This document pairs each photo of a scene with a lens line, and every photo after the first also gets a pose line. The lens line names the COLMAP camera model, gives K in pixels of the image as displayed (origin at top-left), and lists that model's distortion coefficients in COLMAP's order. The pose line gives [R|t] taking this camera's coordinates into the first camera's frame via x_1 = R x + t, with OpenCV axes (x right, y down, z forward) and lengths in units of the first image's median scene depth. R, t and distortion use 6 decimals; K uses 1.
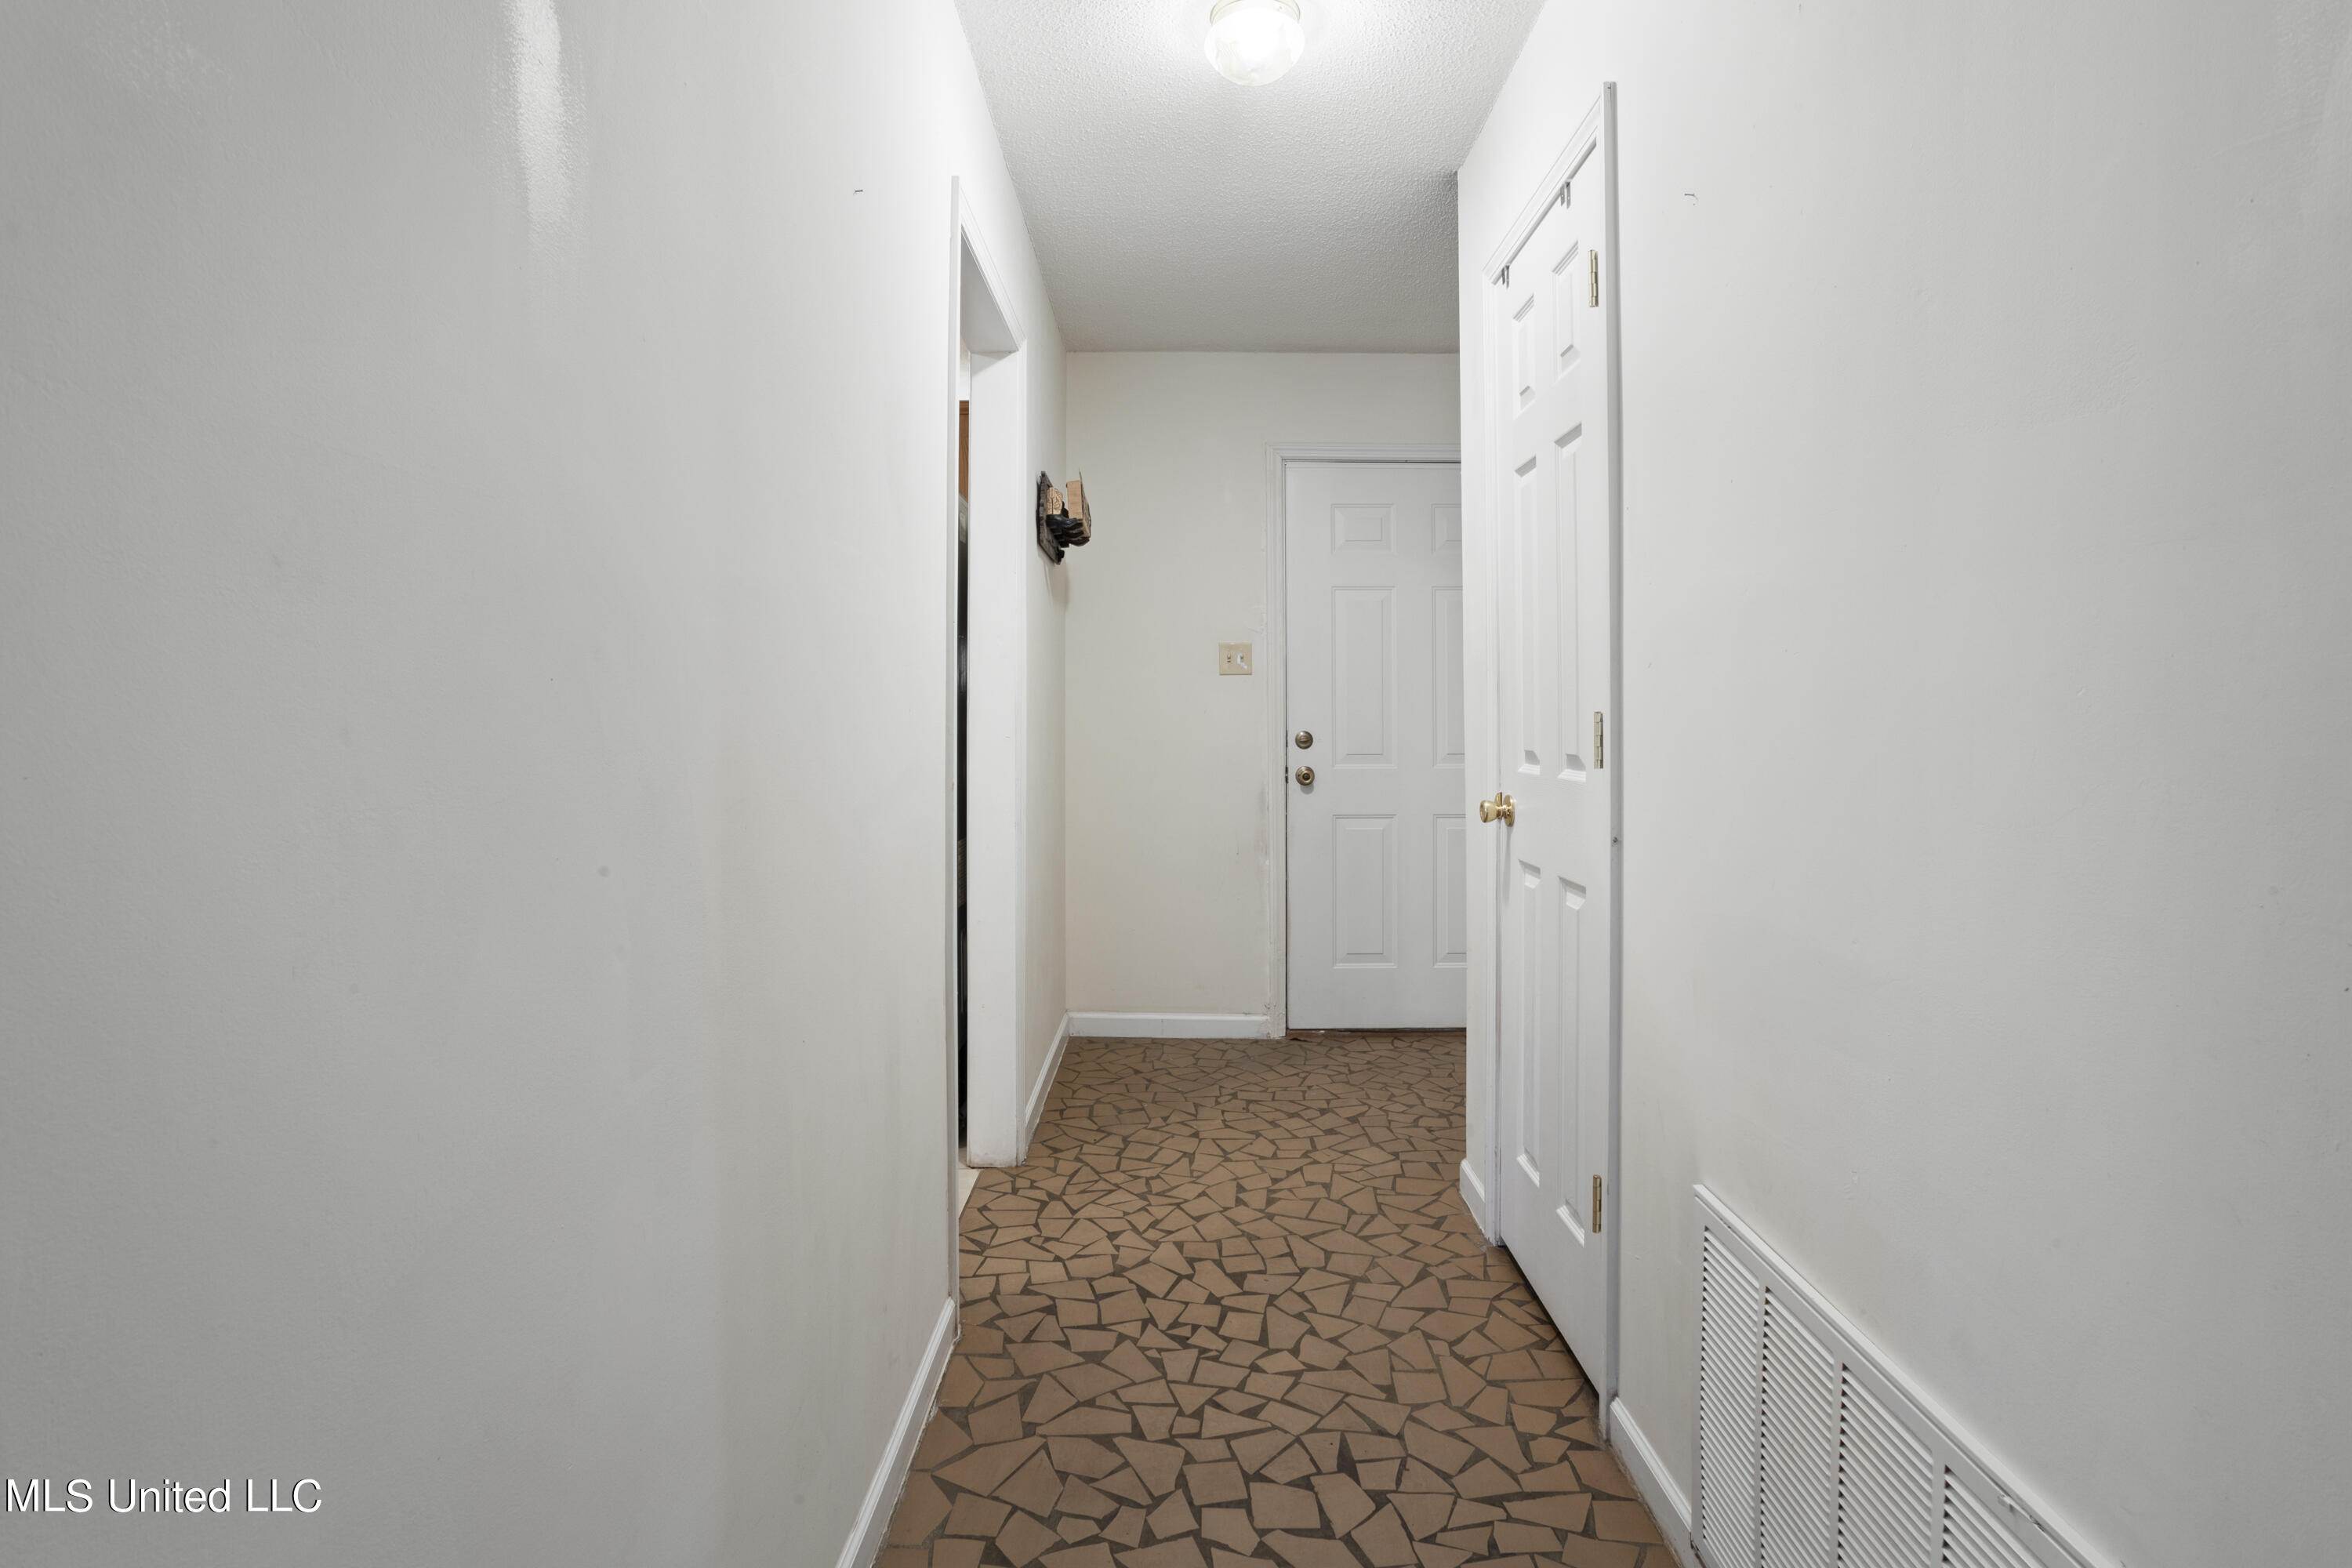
lens RADIAL K [[1145.0, 0, 1160.0], [0, 1145.0, 772.5], [0, 0, 1]] dist [-0.036164, 0.019509]
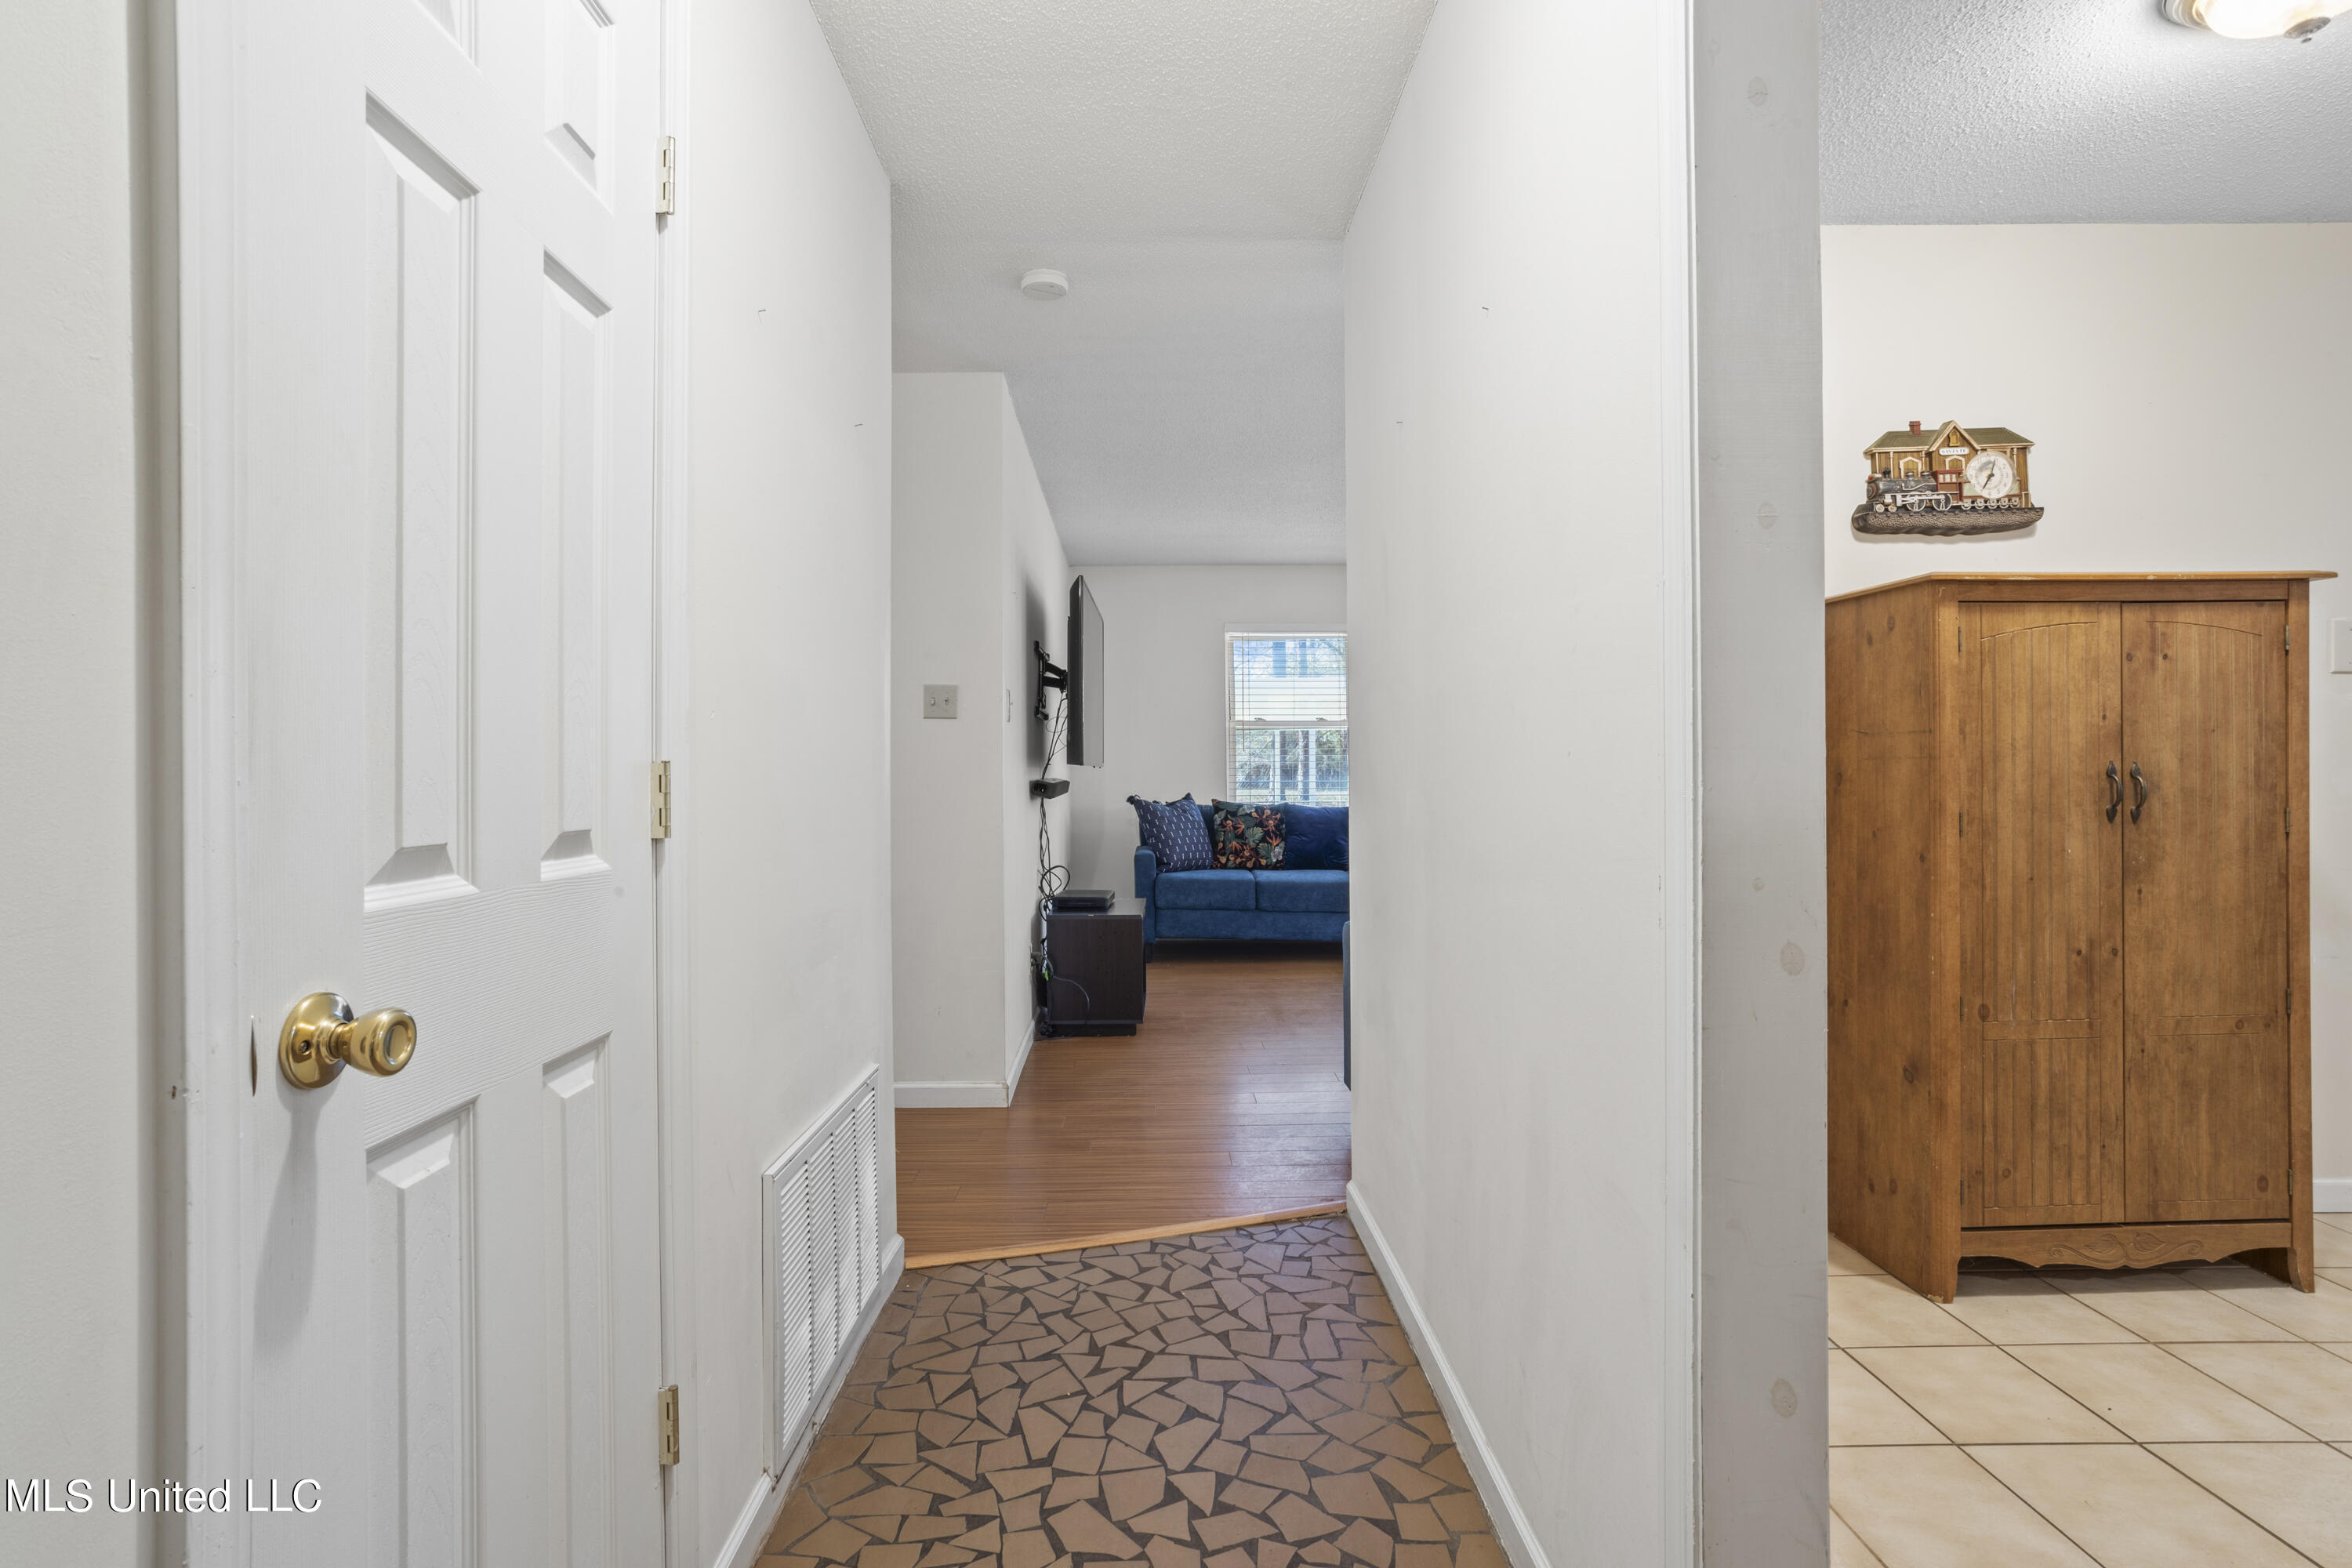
lens RADIAL K [[1145.0, 0, 1148.7], [0, 1145.0, 747.6], [0, 0, 1]] dist [-0.036164, 0.019509]
pose [[-0.998965, 0.010103, -0.044353, 0.123300], [0.009321, 0.999798, 0.017807, -0.084693], [0.044524, 0.017375, -0.998857, 2.036040]]
